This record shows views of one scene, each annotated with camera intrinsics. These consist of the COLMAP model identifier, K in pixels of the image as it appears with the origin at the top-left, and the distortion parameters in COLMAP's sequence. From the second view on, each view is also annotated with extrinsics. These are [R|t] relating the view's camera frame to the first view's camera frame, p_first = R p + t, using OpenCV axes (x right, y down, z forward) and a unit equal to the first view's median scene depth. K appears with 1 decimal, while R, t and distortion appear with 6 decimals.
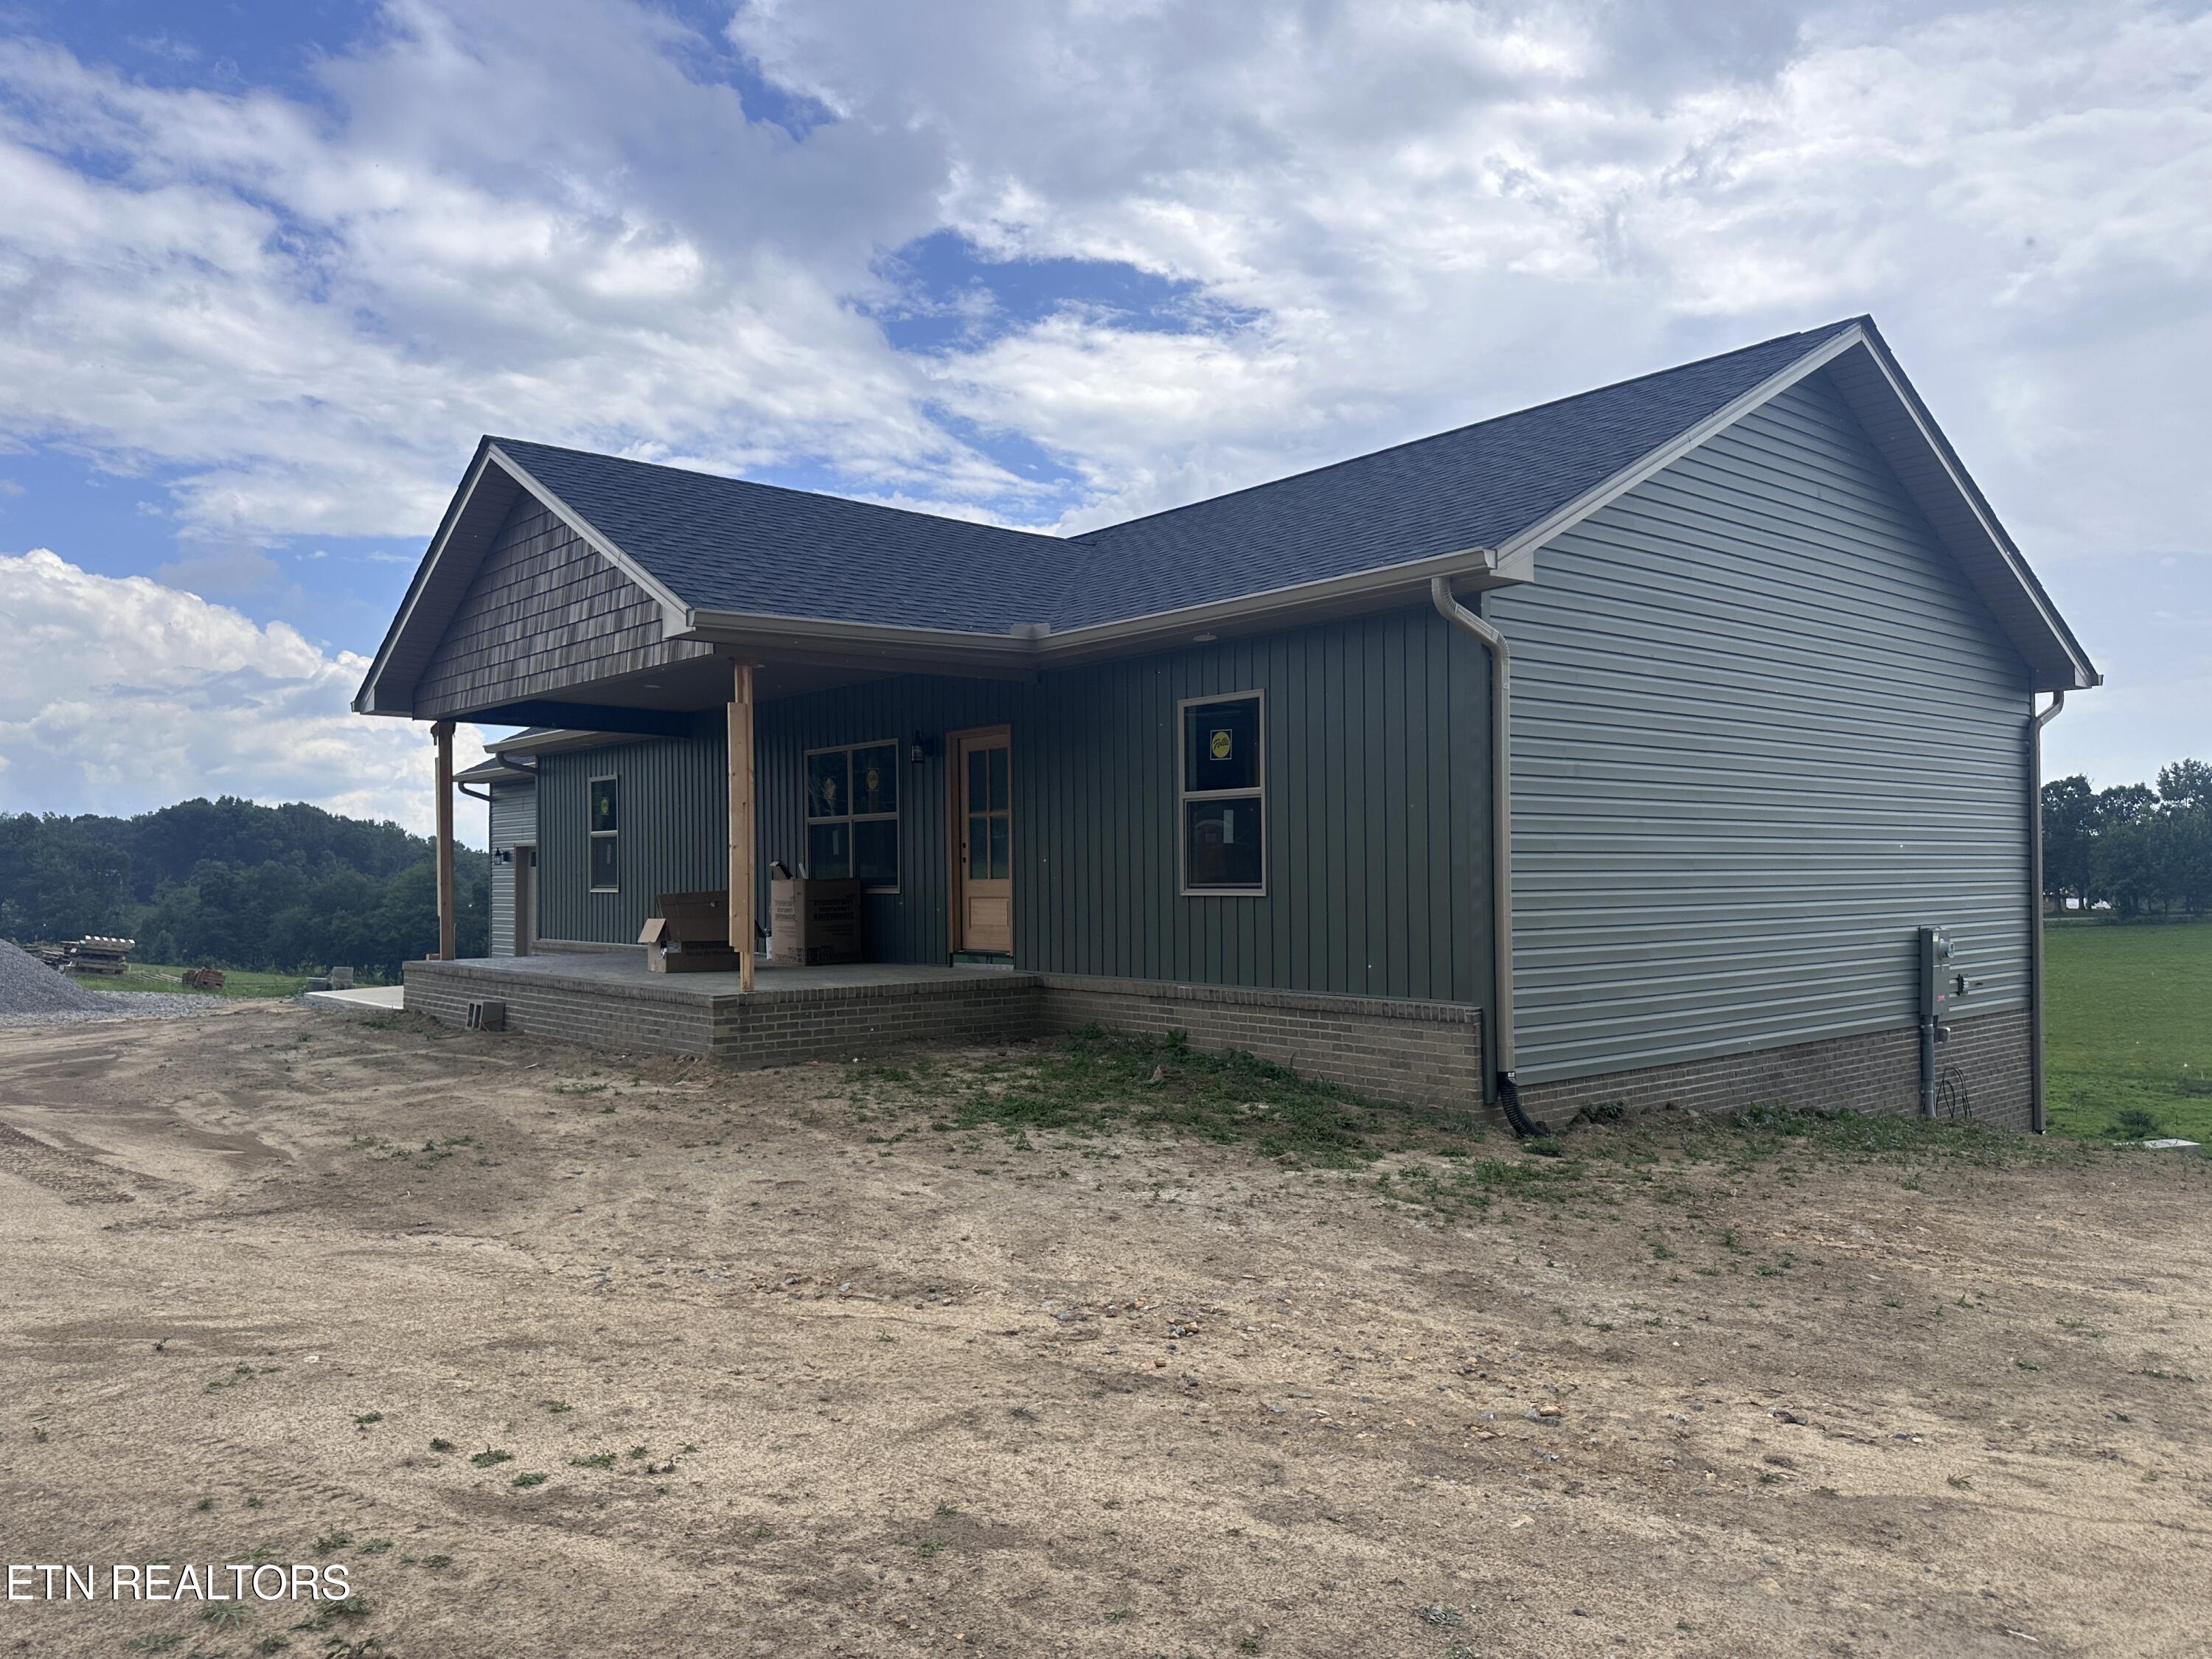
lens RADIAL K [[1572.6, 0, 1123.8], [0, 1572.6, 825.5], [0, 0, 1]] dist [0.013799, -0.019571]
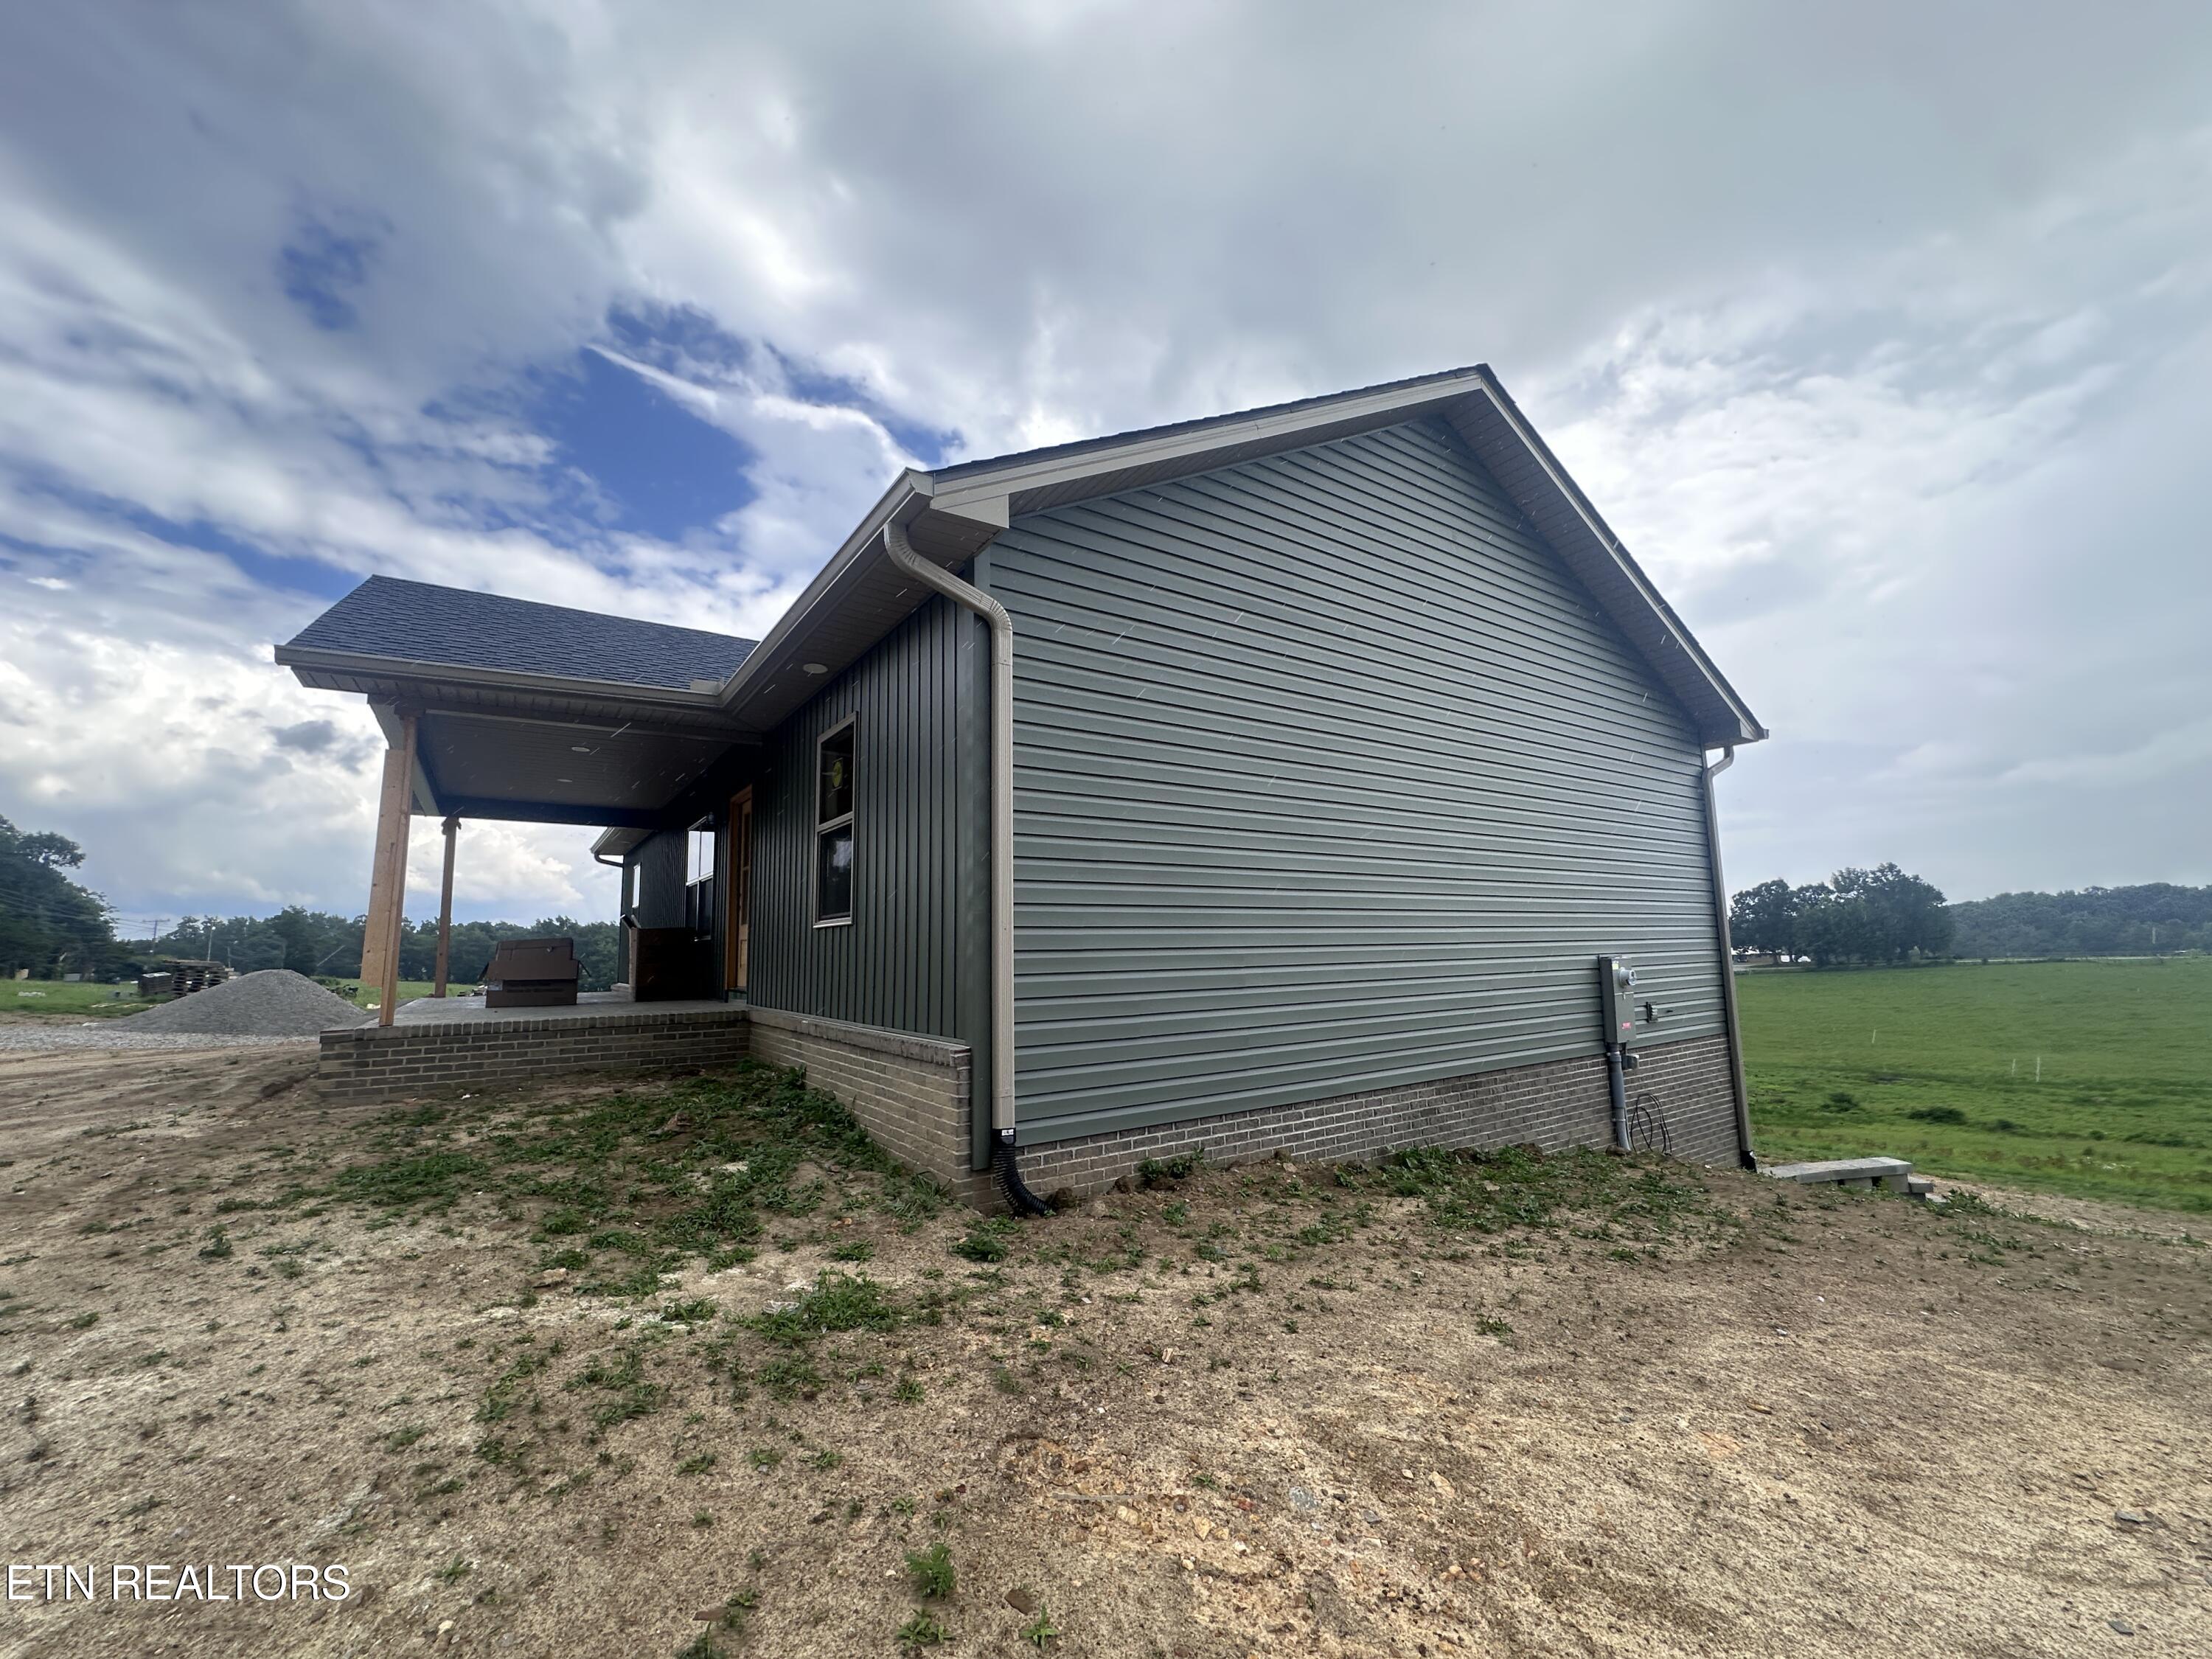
lens RADIAL K [[887.2, 0, 1115.9], [0, 887.2, 816.6], [0, 0, 1]] dist [0.000261, 0.000074]
pose [[0.995034, -0.026737, -0.095876, 0.261717], [0.015355, 0.992948, -0.117550, 0.039602], [0.098343, 0.115494, 0.988428, 0.404148]]
